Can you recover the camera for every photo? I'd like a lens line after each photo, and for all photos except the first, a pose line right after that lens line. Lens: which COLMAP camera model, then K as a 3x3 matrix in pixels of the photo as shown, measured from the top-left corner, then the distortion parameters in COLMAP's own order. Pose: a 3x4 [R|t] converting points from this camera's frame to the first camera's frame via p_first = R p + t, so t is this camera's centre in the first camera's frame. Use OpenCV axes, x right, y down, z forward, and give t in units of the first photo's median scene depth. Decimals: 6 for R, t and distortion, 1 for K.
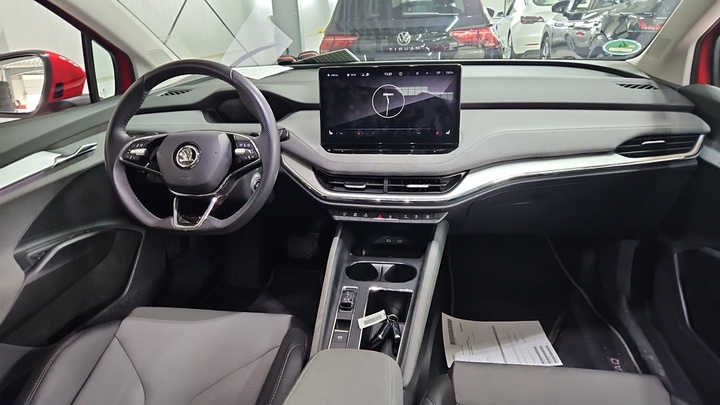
lens RADIAL K [[493.3, 0, 360.0], [0, 493.3, 202.5], [0, 0, 1]] dist [0.006130, 0.001079]
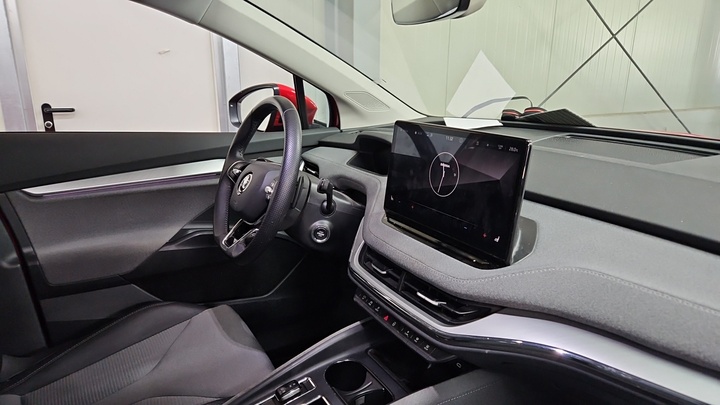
lens RADIAL K [[493.3, 0, 360.0], [0, 493.3, 202.5], [0, 0, 1]] dist [0.006130, 0.001079]
pose [[0.587737, 0.238943, -0.772963, 0.554148], [-0.312967, 0.948162, 0.055131, -0.165736], [0.746068, 0.209510, 0.632051, 0.450454]]
